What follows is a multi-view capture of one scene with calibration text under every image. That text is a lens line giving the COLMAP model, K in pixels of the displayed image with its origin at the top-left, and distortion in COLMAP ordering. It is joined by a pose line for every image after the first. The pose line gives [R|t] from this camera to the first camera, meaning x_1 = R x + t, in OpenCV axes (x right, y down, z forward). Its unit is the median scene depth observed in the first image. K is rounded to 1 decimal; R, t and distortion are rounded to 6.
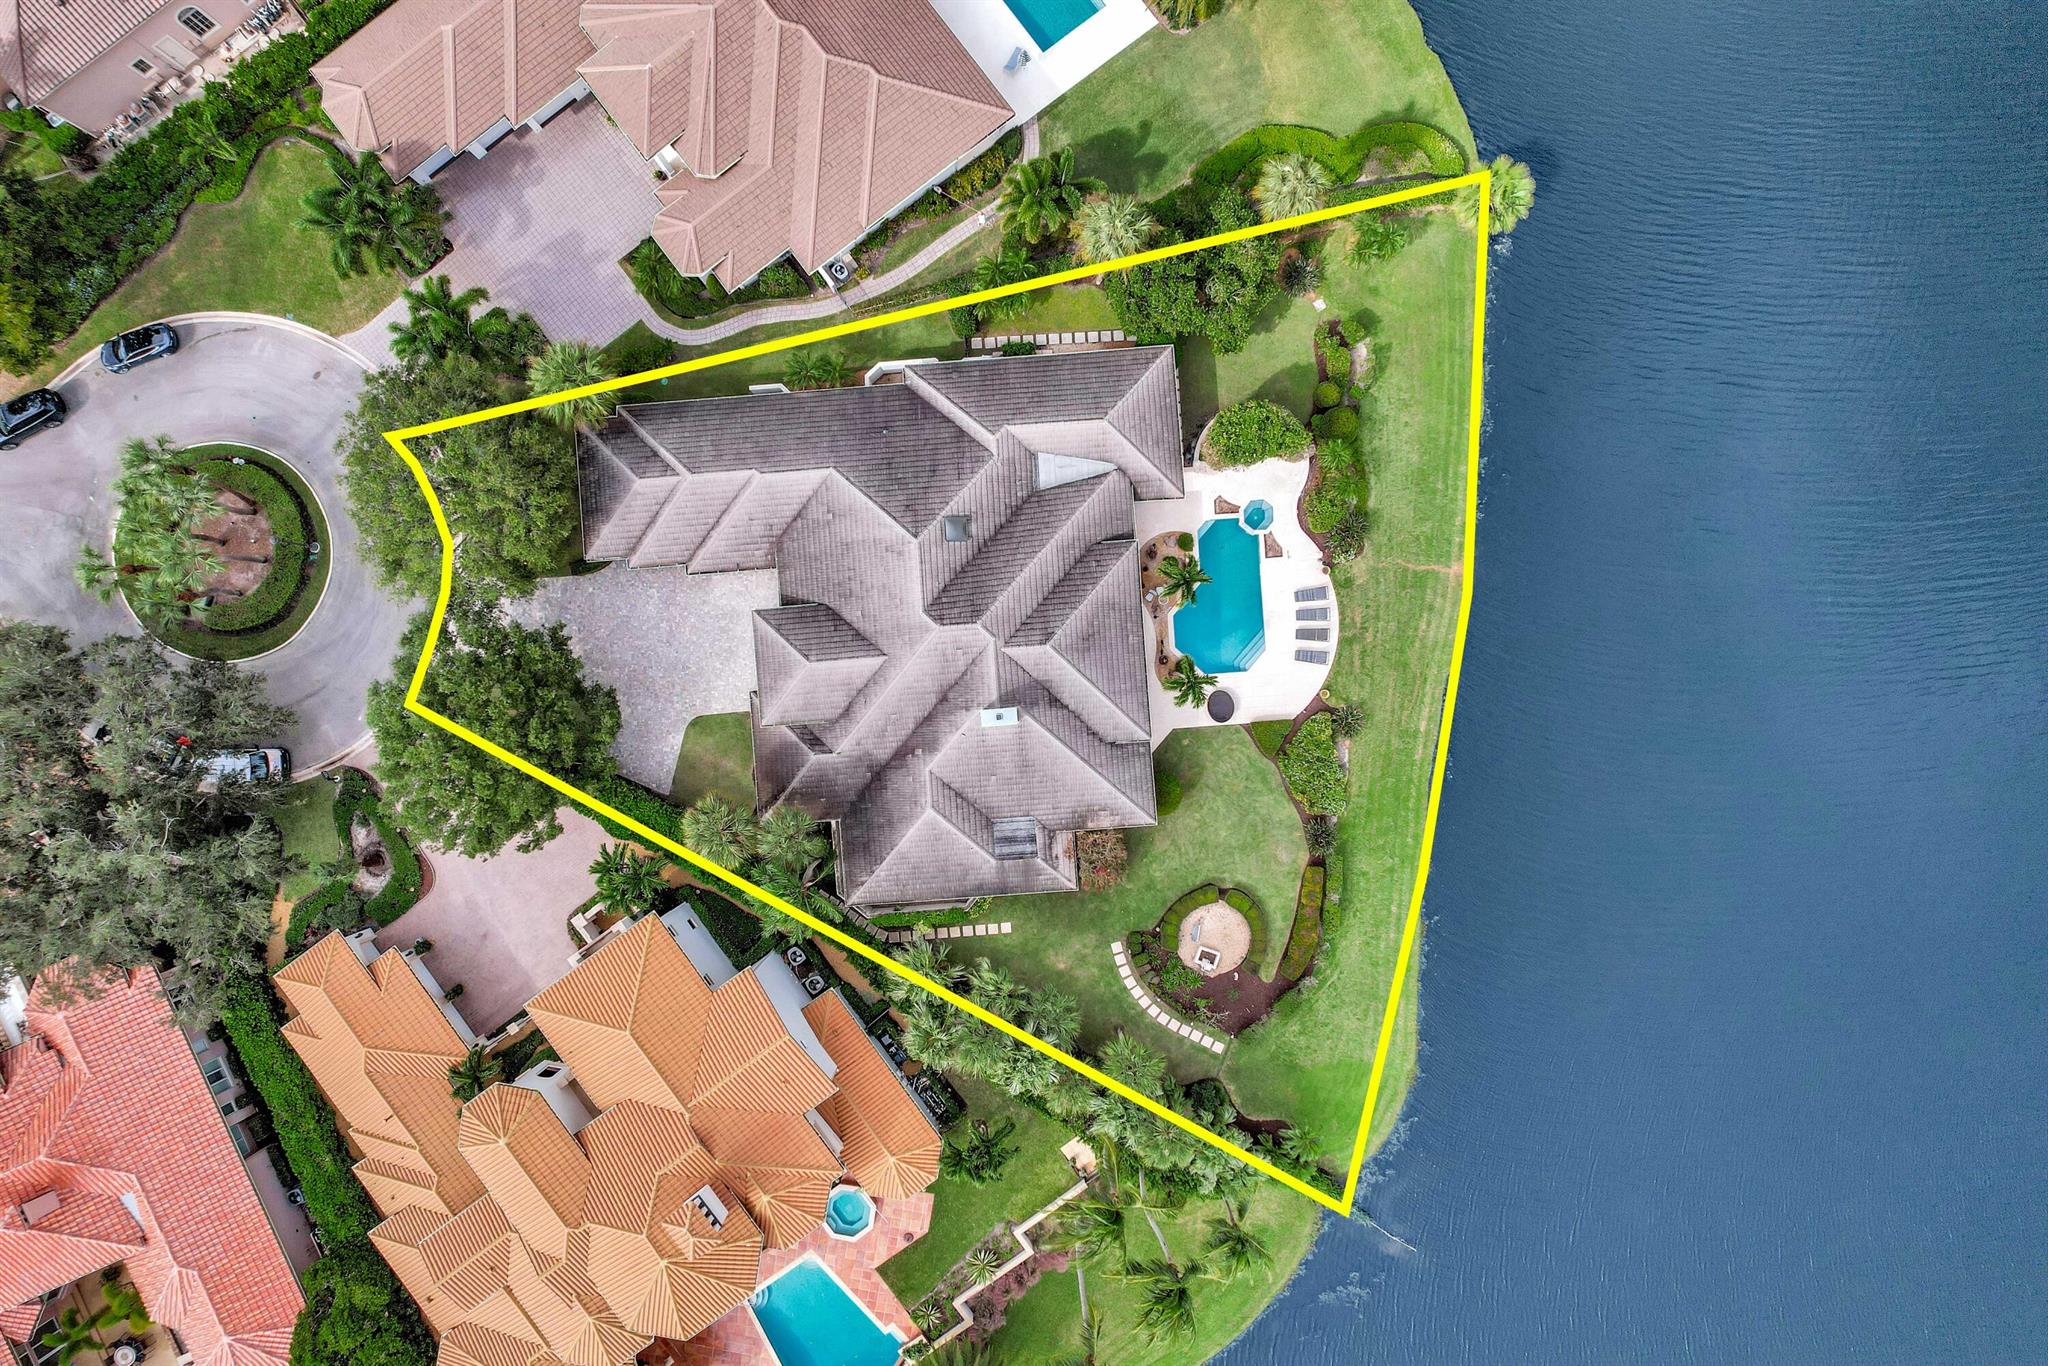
lens RADIAL K [[1333.0, 0, 1030.6], [0, 1333.0, 700.6], [0, 0, 1]] dist [-0.043821, 0.000766]
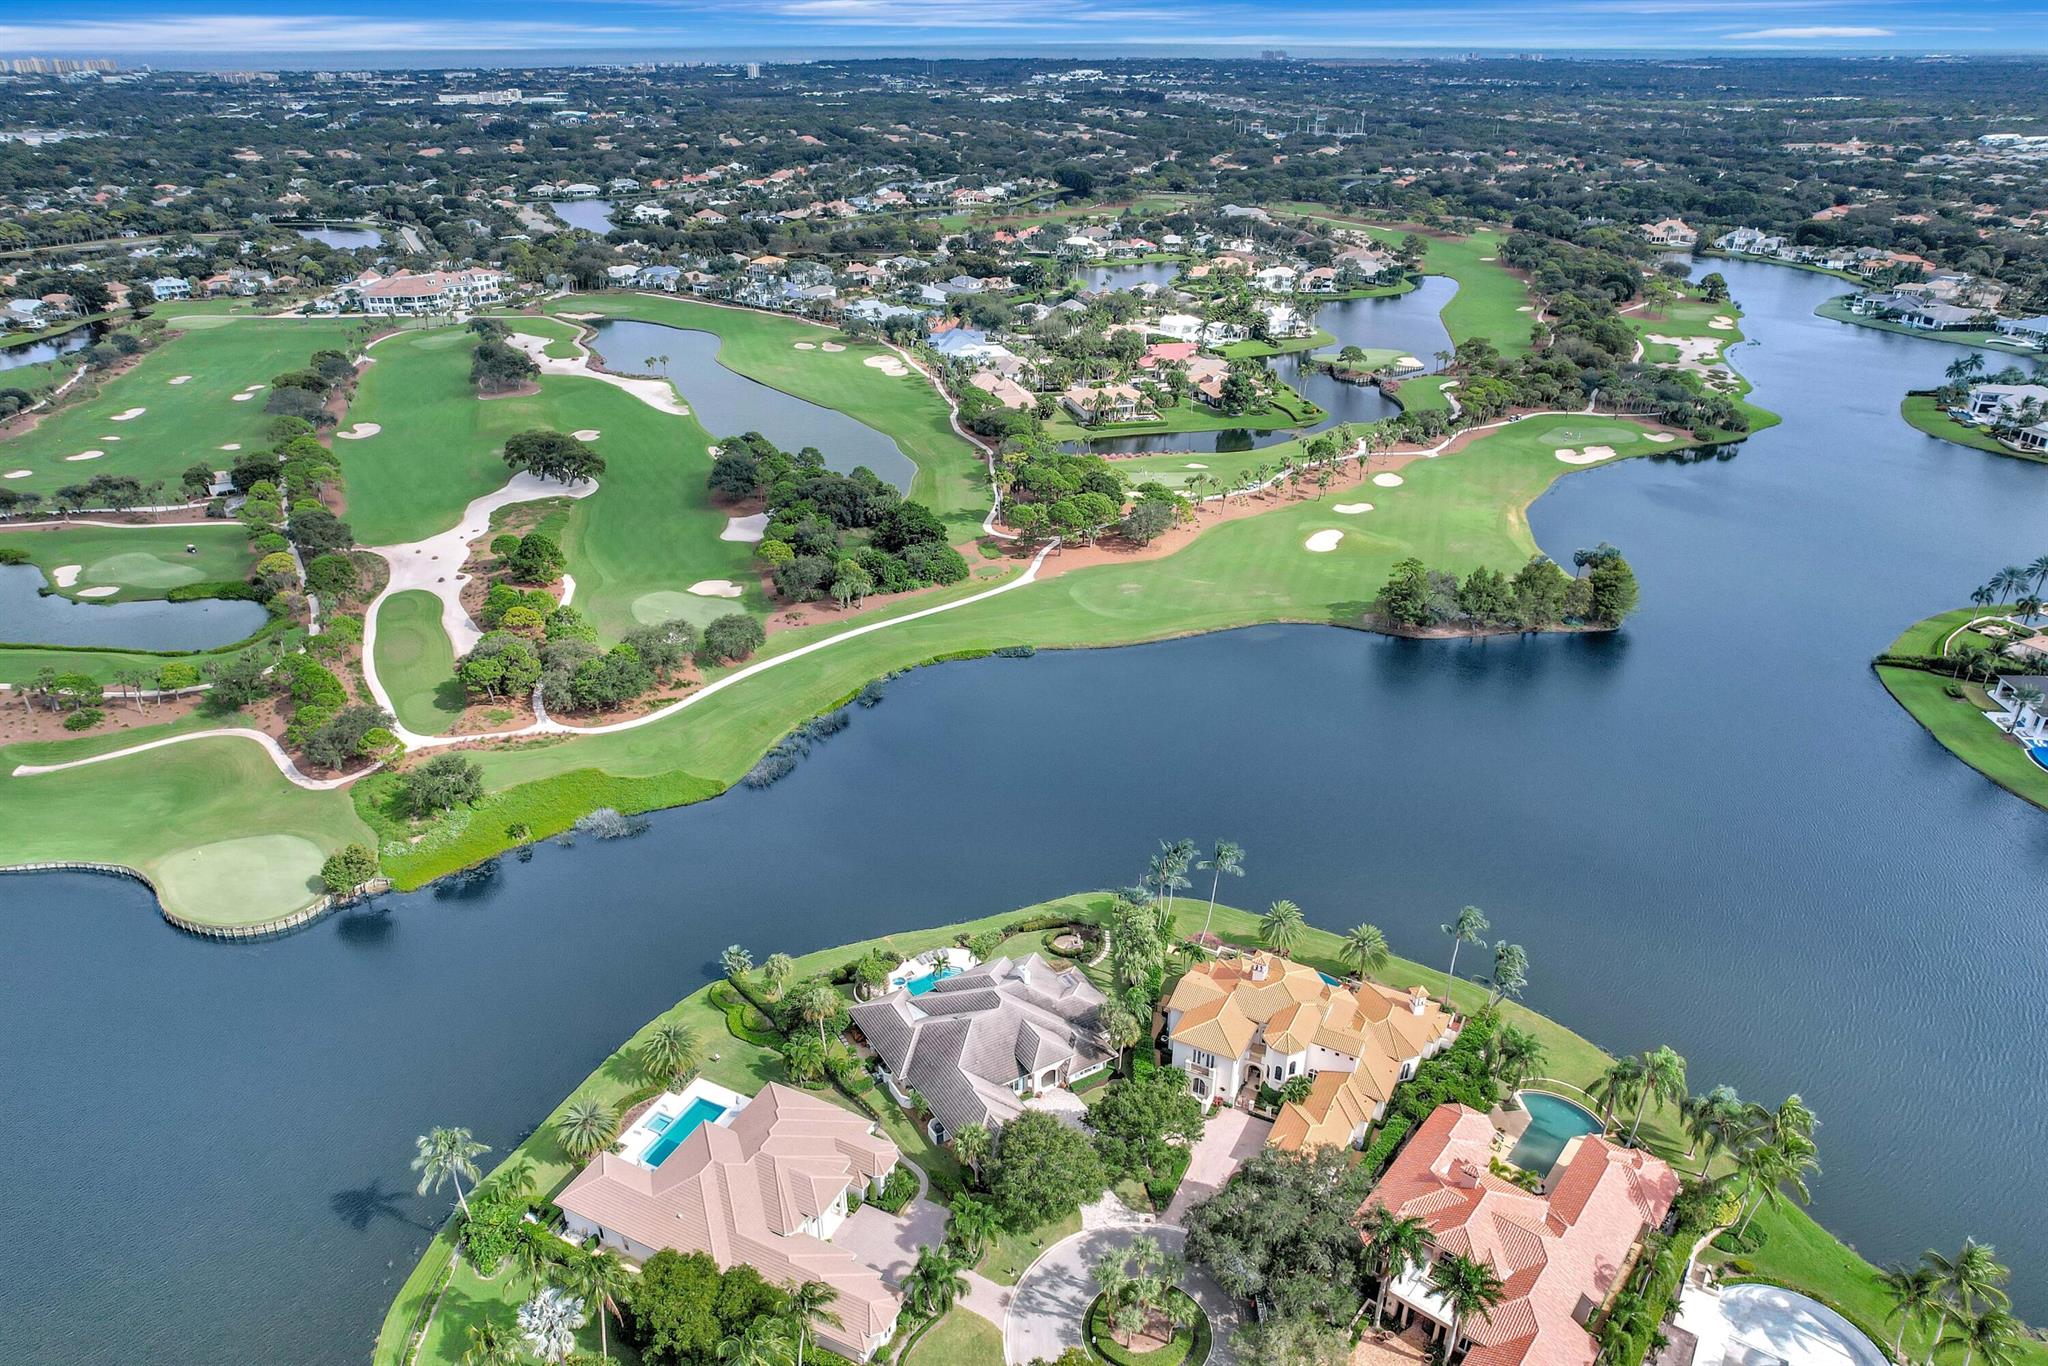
lens RADIAL K [[1332.1, 0, 1024.0], [0, 1332.1, 683.0], [0, 0, 1]] dist [-0.073804, 0.070392]
pose [[-0.446842, -0.398234, 0.801088, -1.602778], [0.894550, -0.209520, 0.394819, -0.762746], [0.010613, 0.893035, 0.449863, -0.517022]]
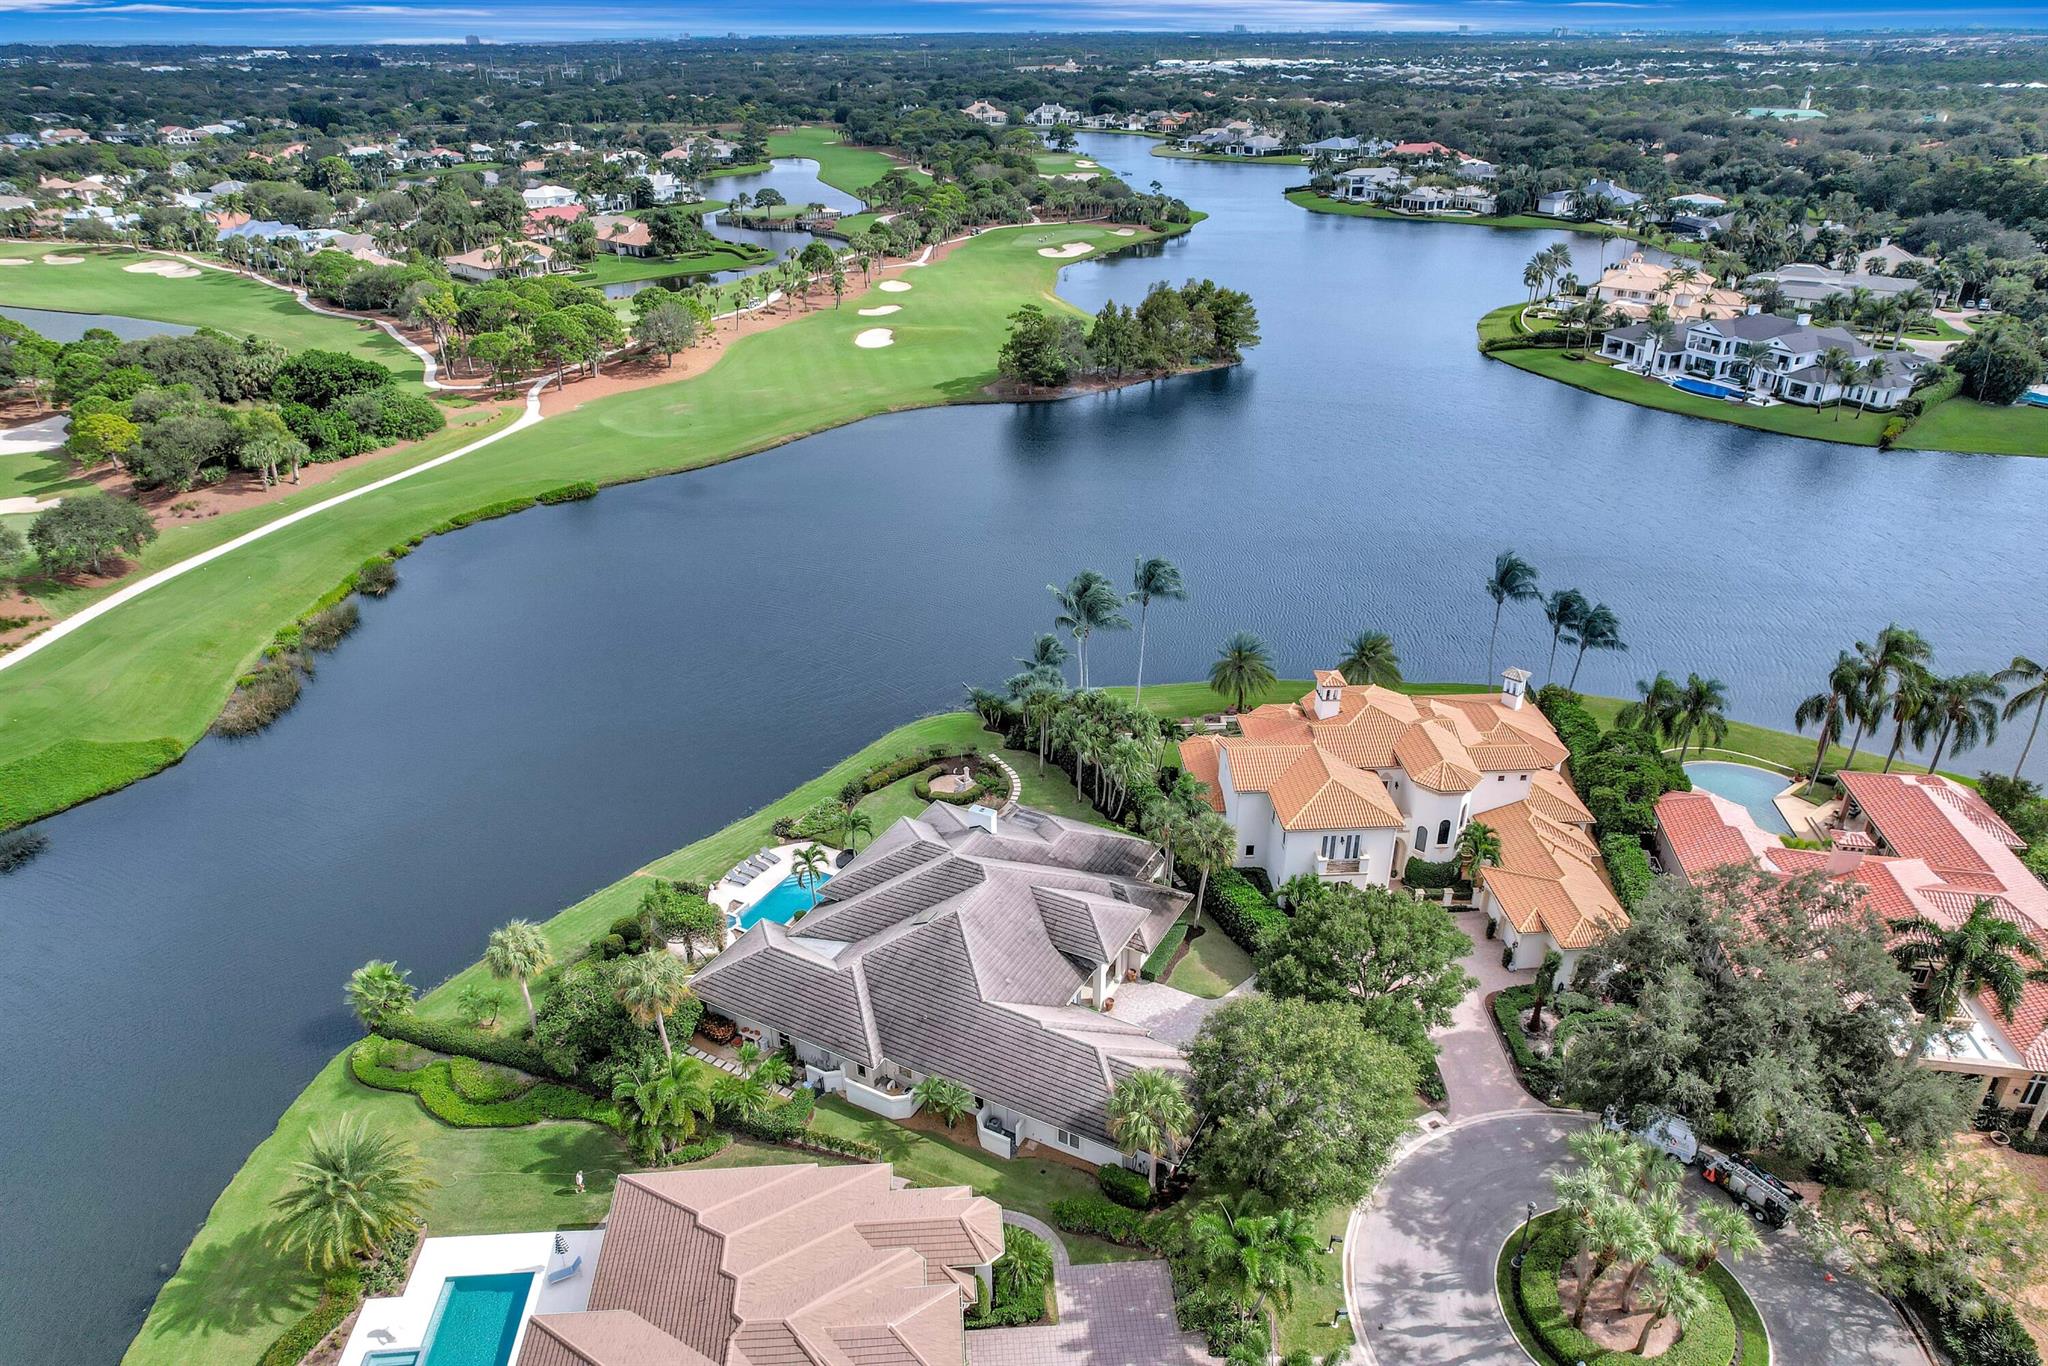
lens RADIAL K [[1332.1, 0, 1024.0], [0, 1332.1, 683.0], [0, 0, 1]] dist [-0.073804, 0.070392]
pose [[-0.836970, -0.246145, 0.488768, -0.618092], [0.547111, -0.396481, 0.737206, -0.820996], [0.012328, 0.884429, 0.466511, 0.235120]]
